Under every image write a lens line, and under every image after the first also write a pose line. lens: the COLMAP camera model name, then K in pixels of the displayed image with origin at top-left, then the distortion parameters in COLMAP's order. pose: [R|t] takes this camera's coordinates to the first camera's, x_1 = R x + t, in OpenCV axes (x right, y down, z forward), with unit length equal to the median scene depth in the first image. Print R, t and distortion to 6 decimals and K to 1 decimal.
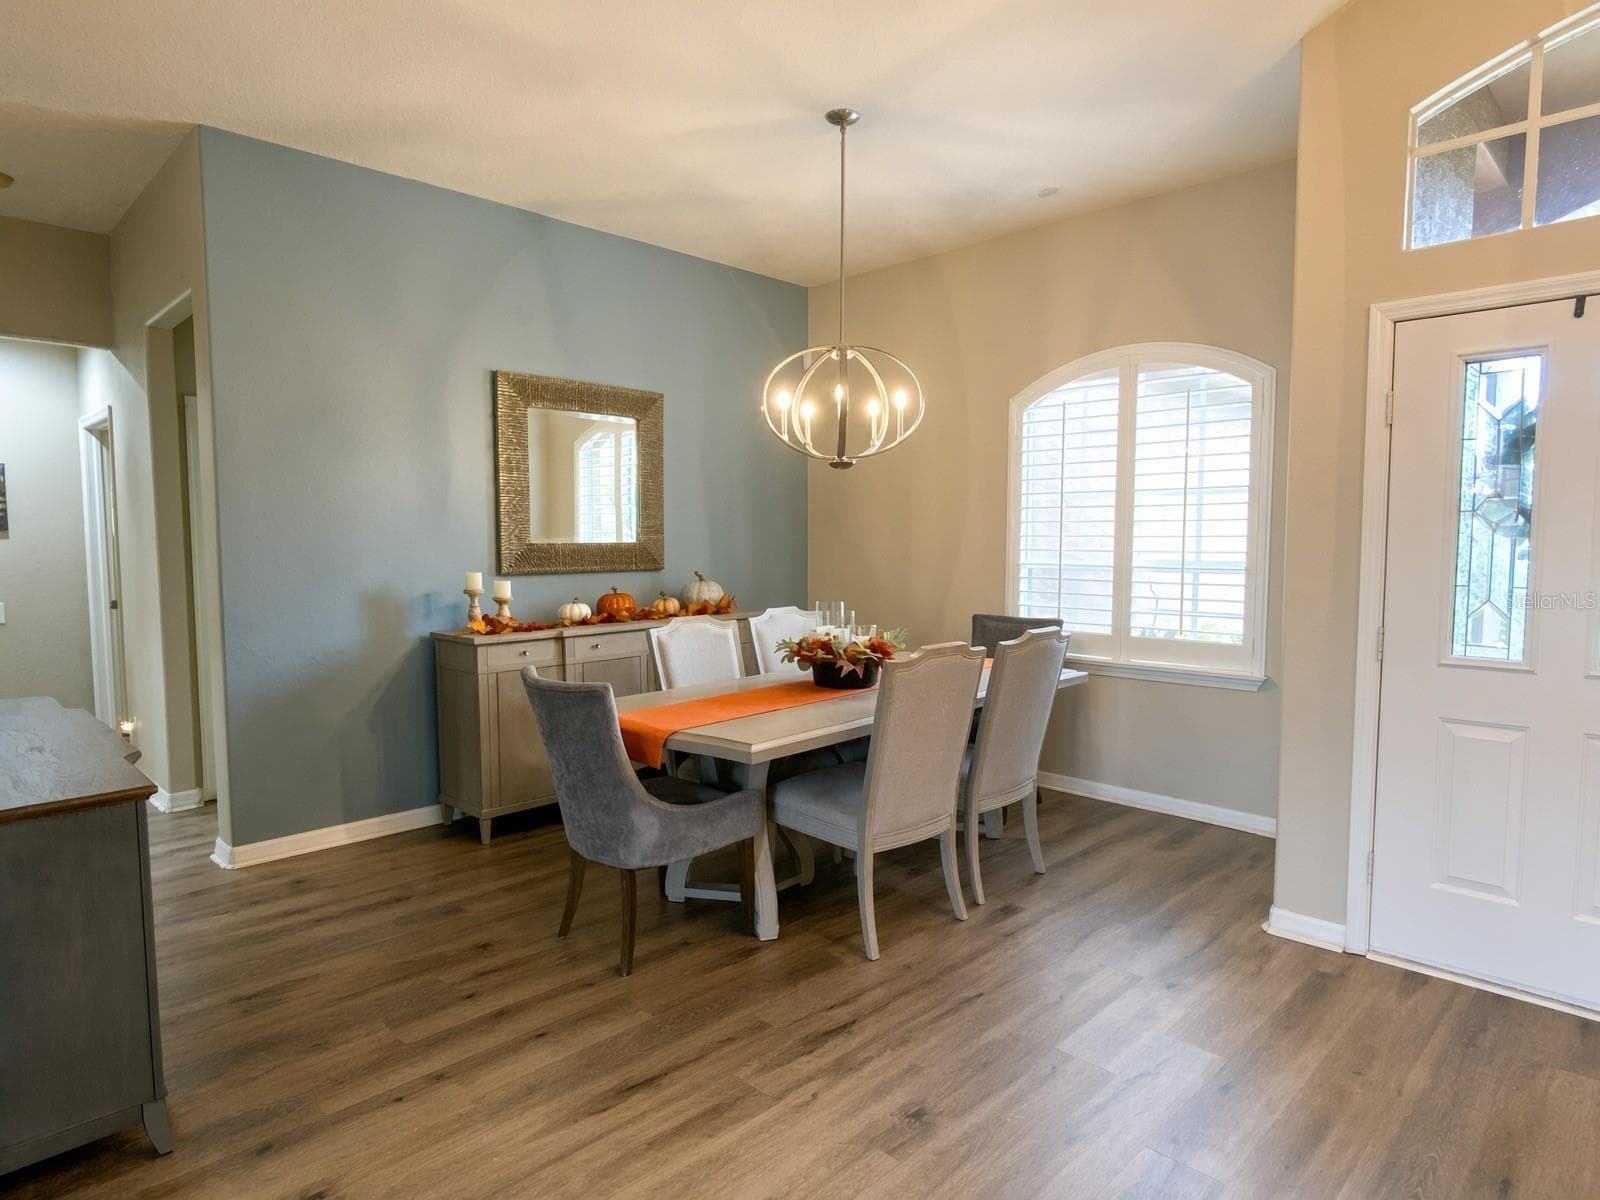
lens RADIAL K [[923.3, 0, 800.0], [0, 923.3, 600.0], [0, 0, 1]] dist [-0.001019, -0.000897]
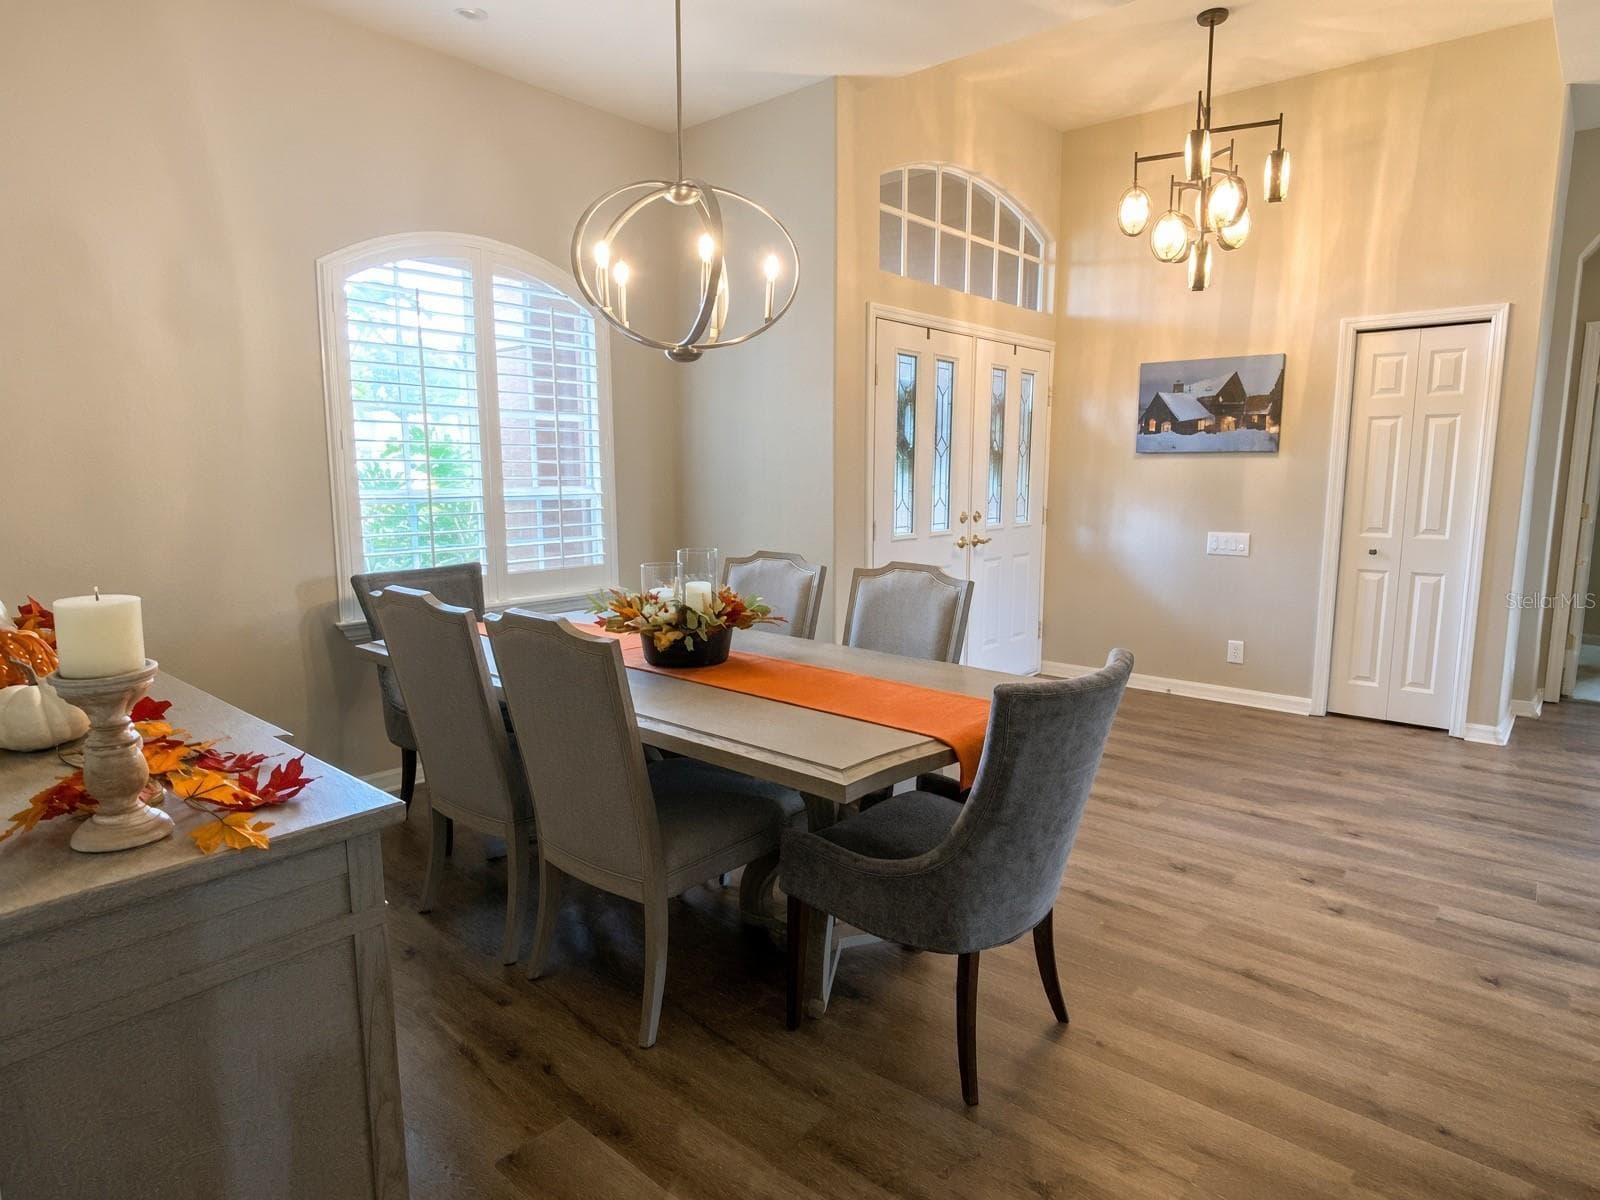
lens RADIAL K [[923.3, 0, 800.0], [0, 923.3, 600.0], [0, 0, 1]] dist [-0.001019, -0.000897]
pose [[-0.061254, -0.144483, 0.987610, -1.009479], [0.070268, 0.986388, 0.148662, -0.087854], [-0.995646, 0.078504, -0.050267, 1.385219]]
